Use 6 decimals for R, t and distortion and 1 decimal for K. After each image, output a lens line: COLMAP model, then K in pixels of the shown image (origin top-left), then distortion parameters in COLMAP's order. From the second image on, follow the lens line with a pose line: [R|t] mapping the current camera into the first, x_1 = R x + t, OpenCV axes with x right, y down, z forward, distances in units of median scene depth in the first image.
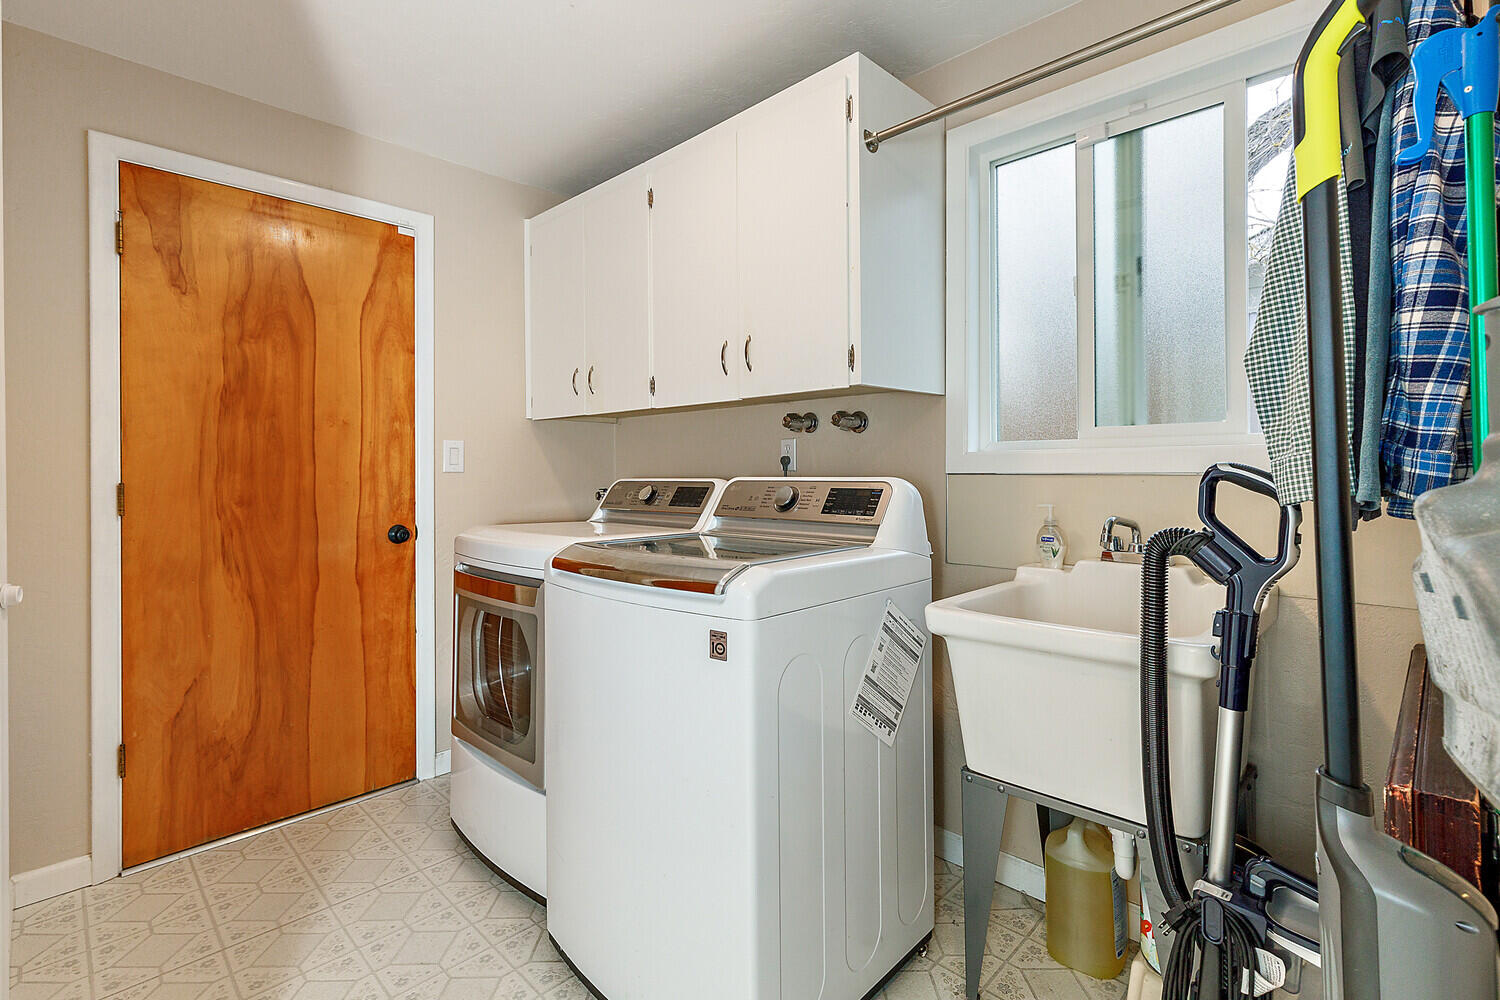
lens RADIAL K [[701.3, 0, 746.4], [0, 701.3, 472.0], [0, 0, 1]] dist [0.002418, 0.000545]
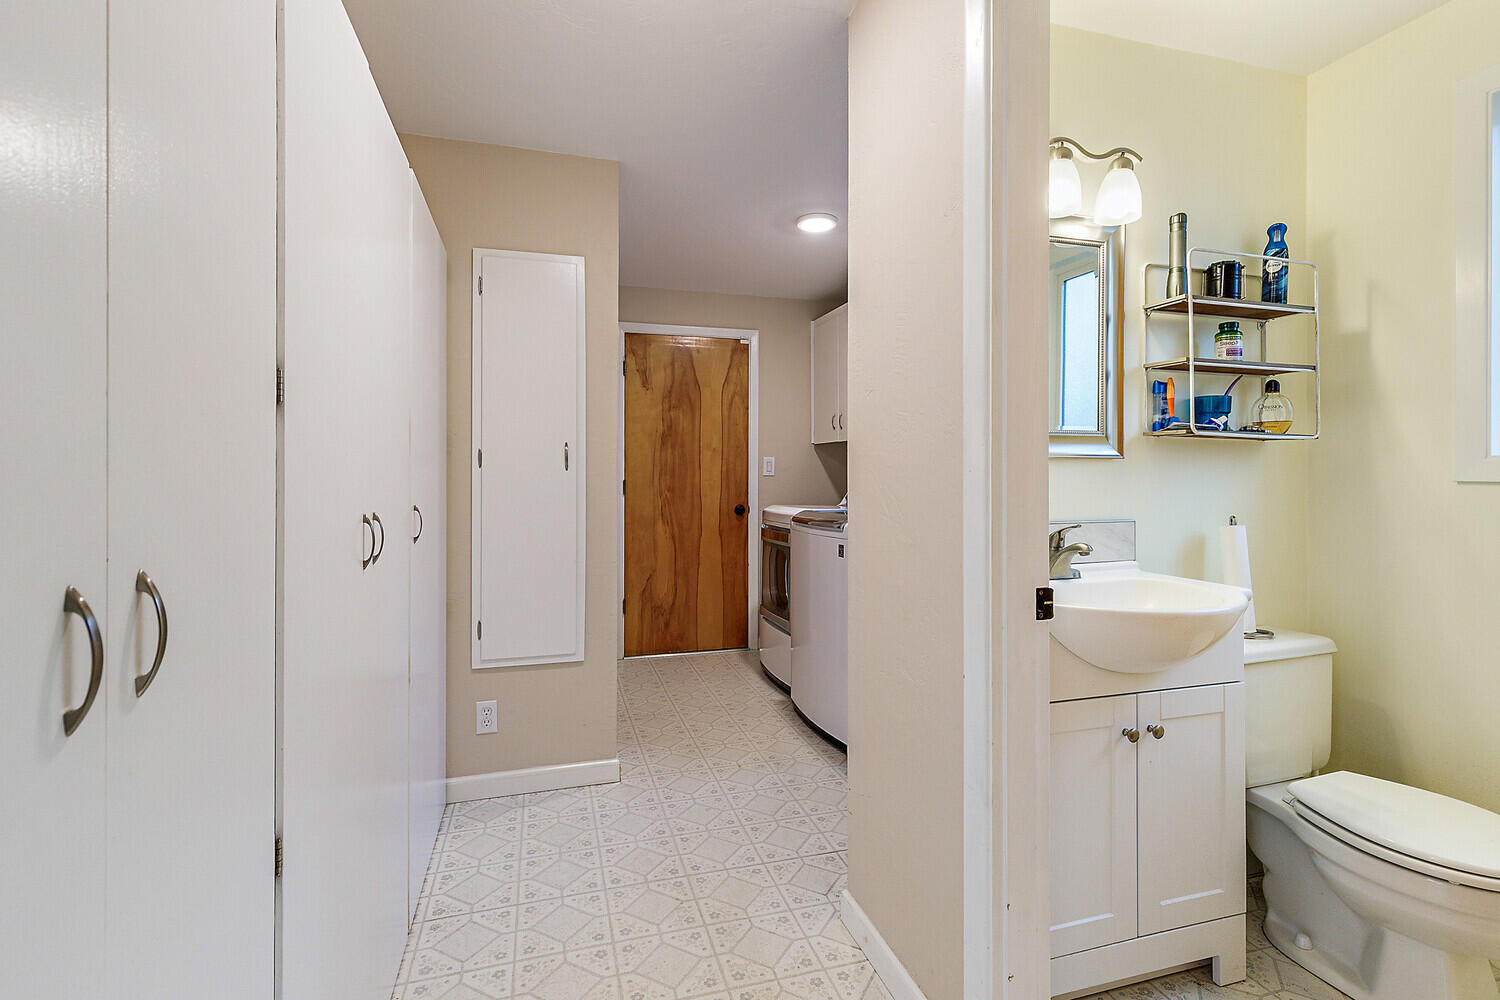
lens RADIAL K [[701.3, 0, 751.3], [0, 701.3, 486.6], [0, 0, 1]] dist [0.002418, 0.000545]
pose [[0.881017, 0.016814, -0.472787, 0.440675], [-0.007753, 0.999747, 0.021106, -0.010597], [0.473022, -0.014929, 0.880924, -0.662509]]
